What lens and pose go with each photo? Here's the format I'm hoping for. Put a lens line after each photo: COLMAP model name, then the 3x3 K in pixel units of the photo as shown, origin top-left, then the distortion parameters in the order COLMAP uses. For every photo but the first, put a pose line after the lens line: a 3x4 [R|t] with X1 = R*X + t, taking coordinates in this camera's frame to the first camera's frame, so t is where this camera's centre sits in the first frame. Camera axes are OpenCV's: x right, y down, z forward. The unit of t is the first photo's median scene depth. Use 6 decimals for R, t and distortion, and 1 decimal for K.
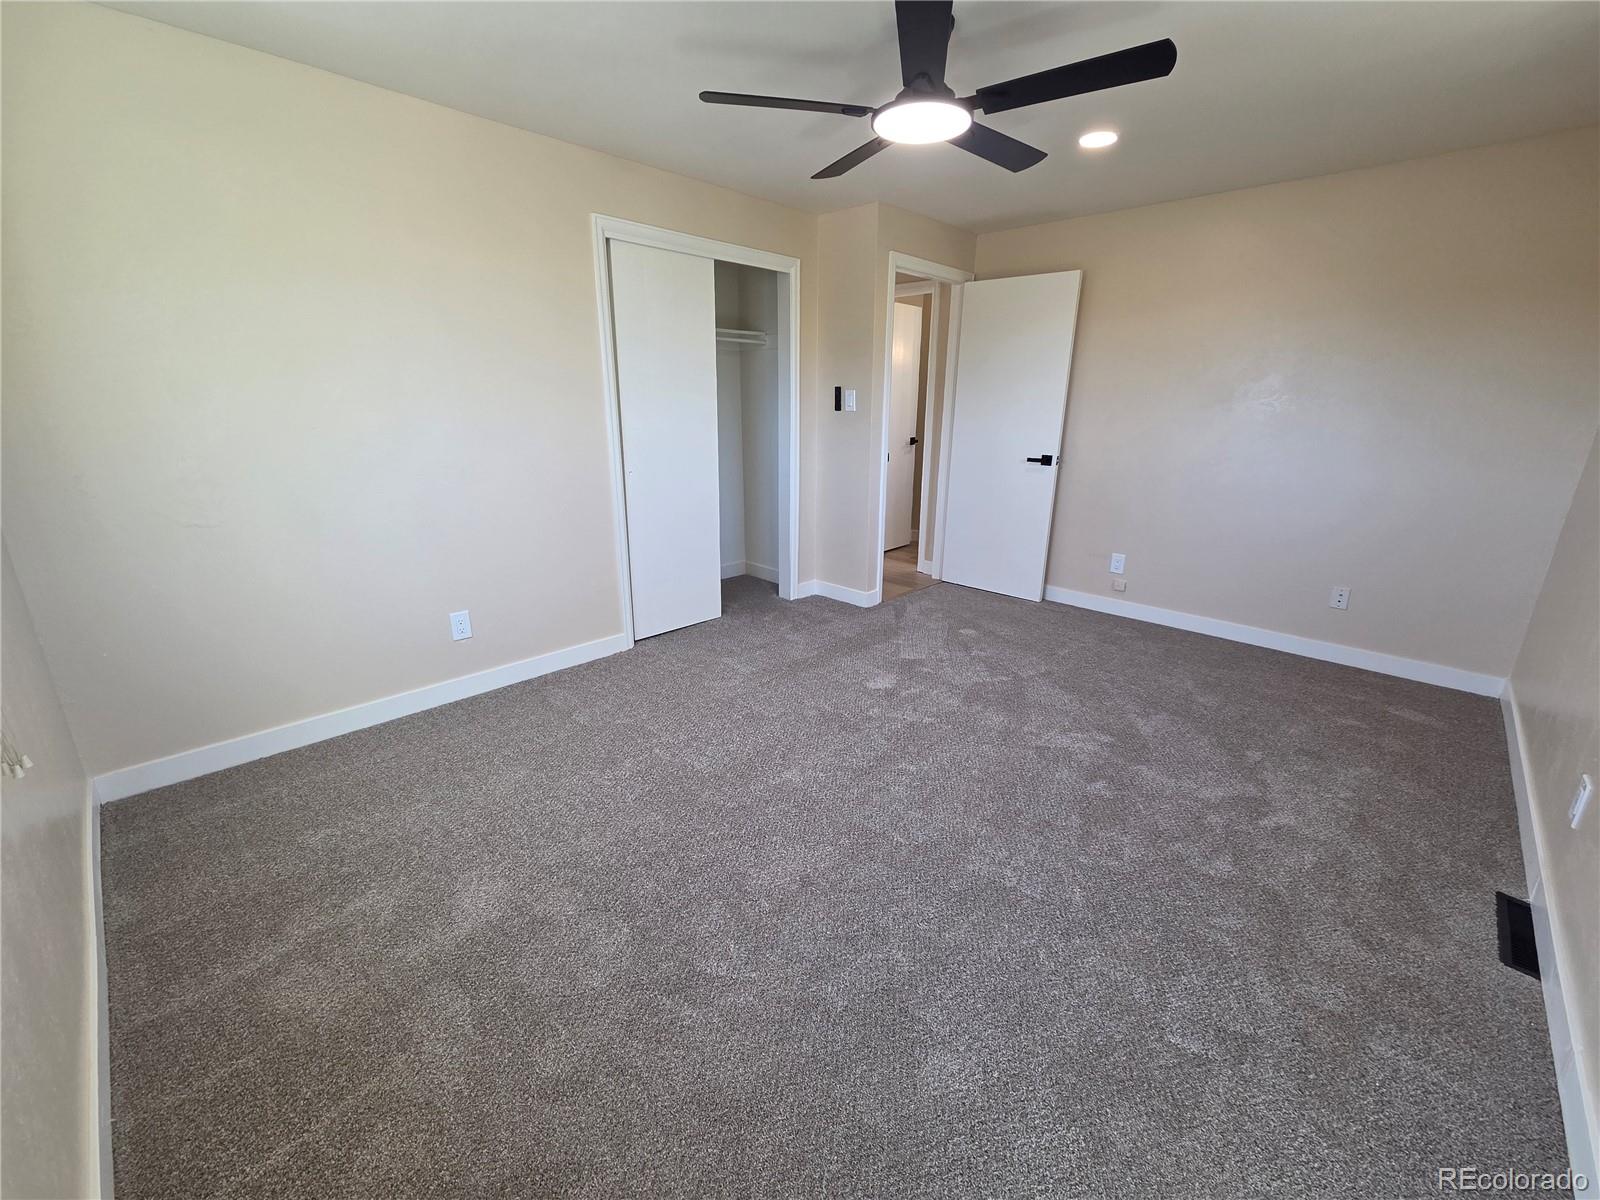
lens RADIAL K [[653.5, 0, 800.4], [0, 653.5, 594.4], [0, 0, 1]] dist [-0.002017, 0.002844]
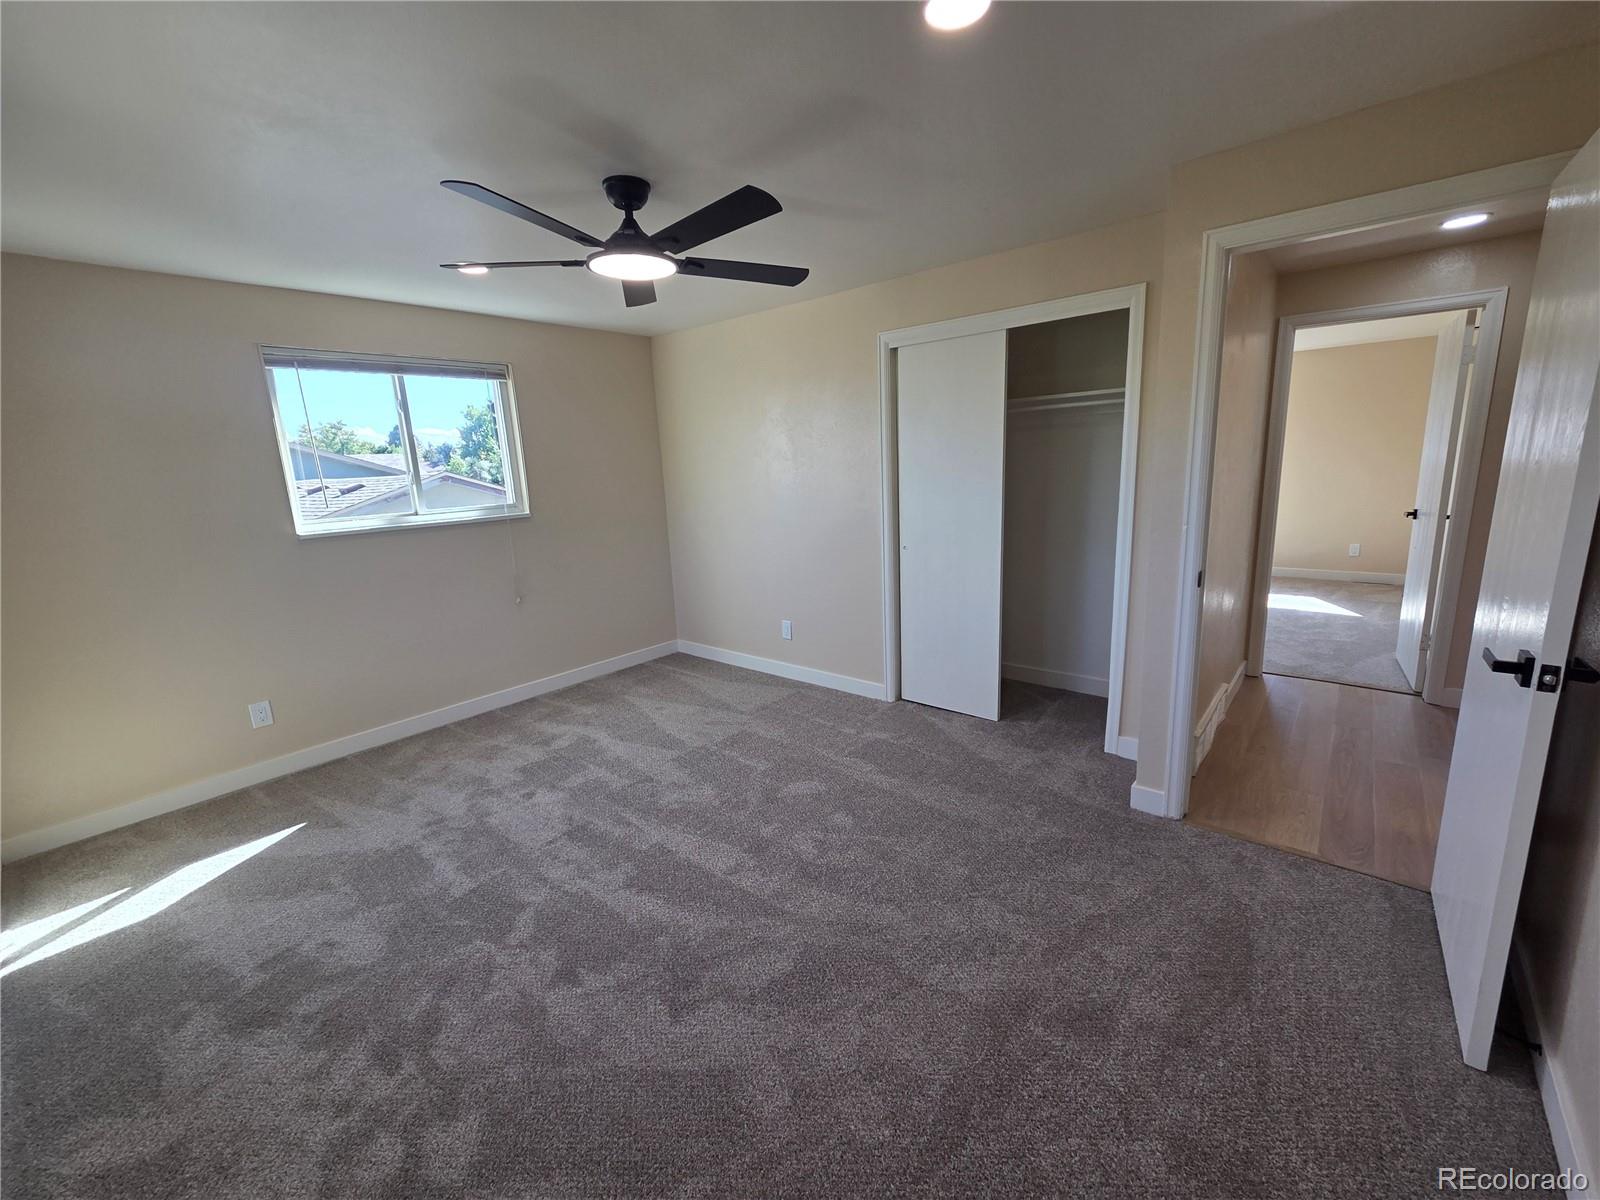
lens RADIAL K [[655.4, 0, 830.2], [0, 655.4, 594.7], [0, 0, 1]] dist [0.002320, 0.000596]
pose [[0.088117, 0.181326, -0.979467, 0.798314], [-0.250435, 0.955742, 0.154403, -0.240482], [0.964115, 0.231687, 0.129628, 0.730725]]
